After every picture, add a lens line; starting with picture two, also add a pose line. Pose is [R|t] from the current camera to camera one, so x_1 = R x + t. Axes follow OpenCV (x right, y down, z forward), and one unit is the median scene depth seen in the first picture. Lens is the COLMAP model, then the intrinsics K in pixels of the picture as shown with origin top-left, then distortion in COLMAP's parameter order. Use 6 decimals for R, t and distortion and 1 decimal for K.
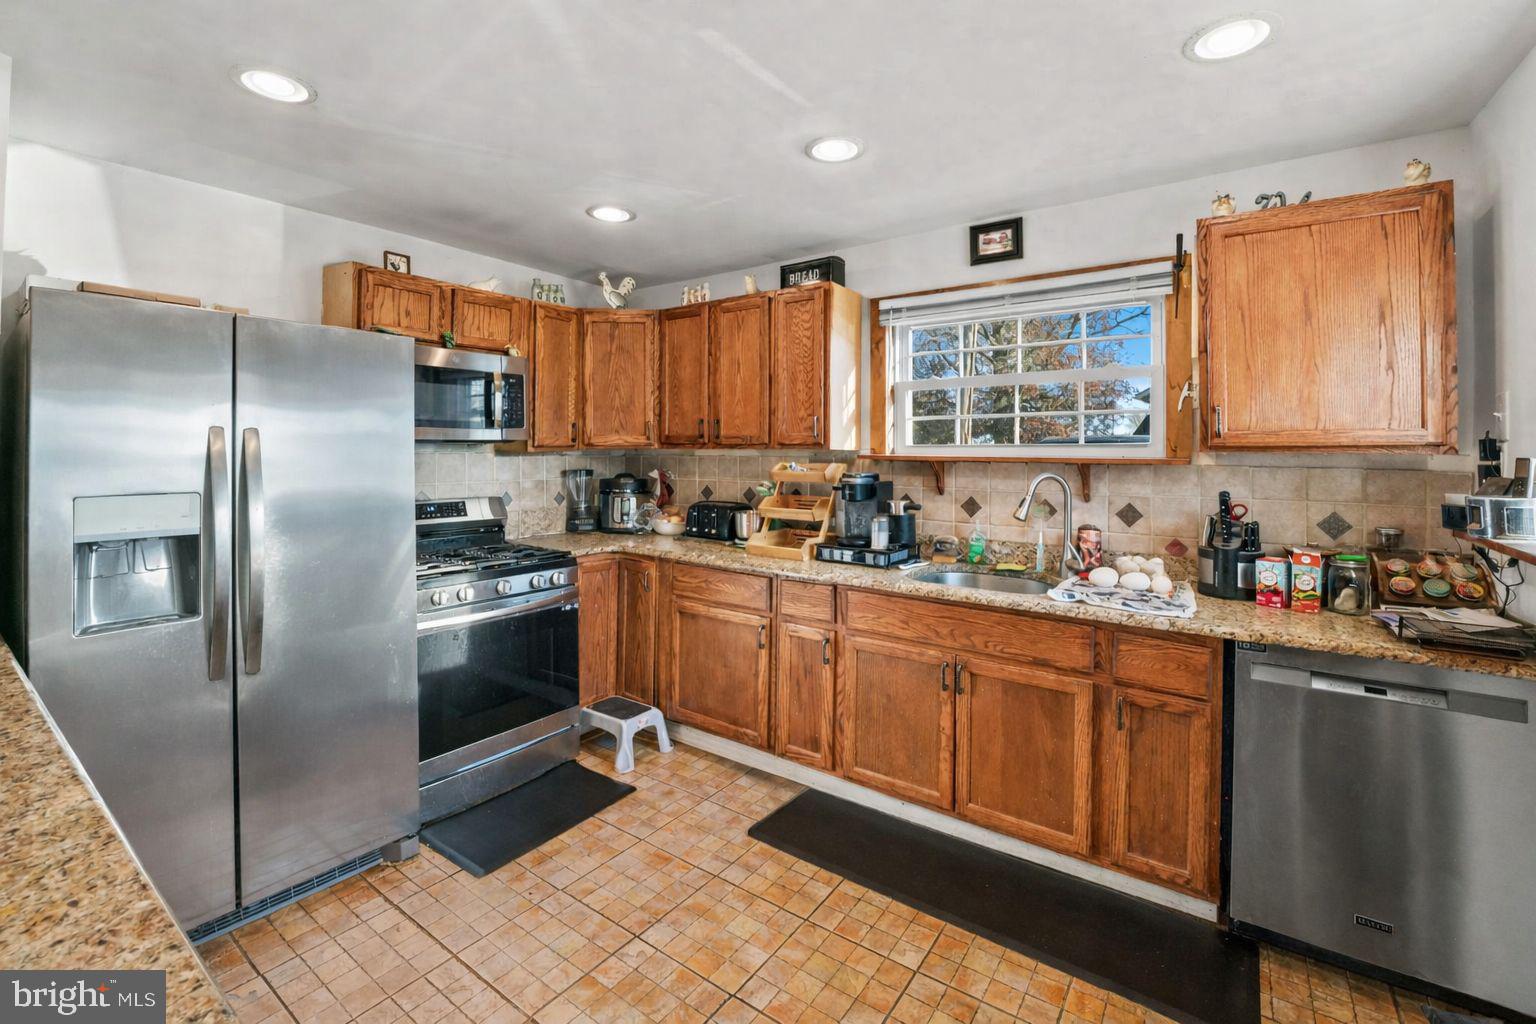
lens RADIAL K [[658.3, 0, 767.9], [0, 658.3, 452.5], [0, 0, 1]] dist [-0.016338, -0.000312]
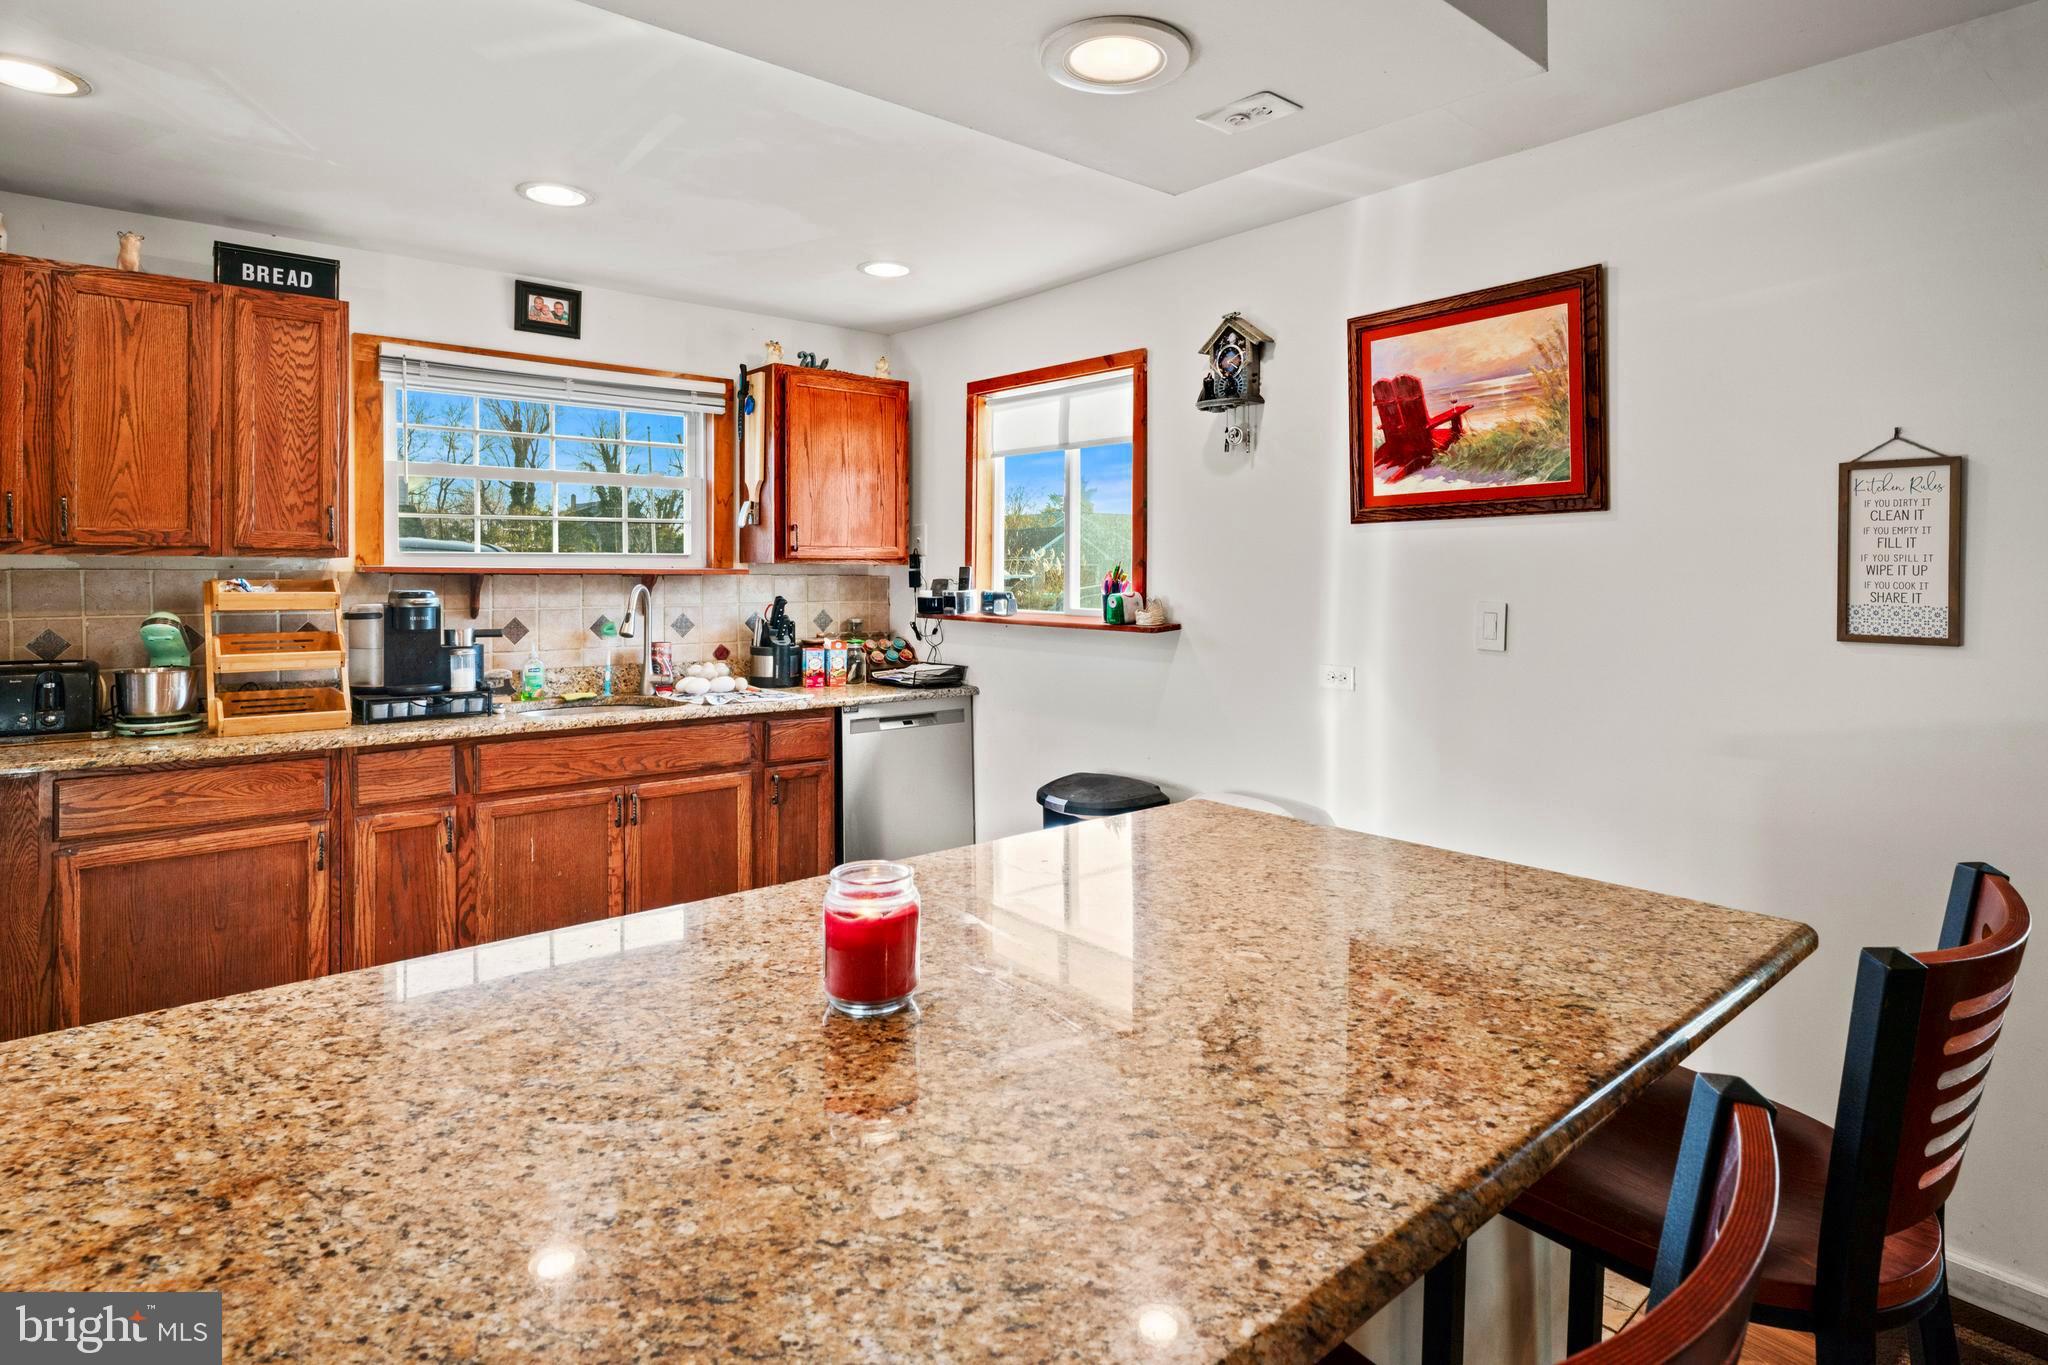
lens RADIAL K [[1094.2, 0, 1024.3], [0, 1094.2, 566.7], [0, 0, 1]] dist [-0.001045, 0.000157]
pose [[0.235268, -0.003606, 0.971924, -0.907656], [-0.004882, 0.999976, 0.004891, -0.004828], [-0.971918, -0.005896, 0.235244, 0.088485]]
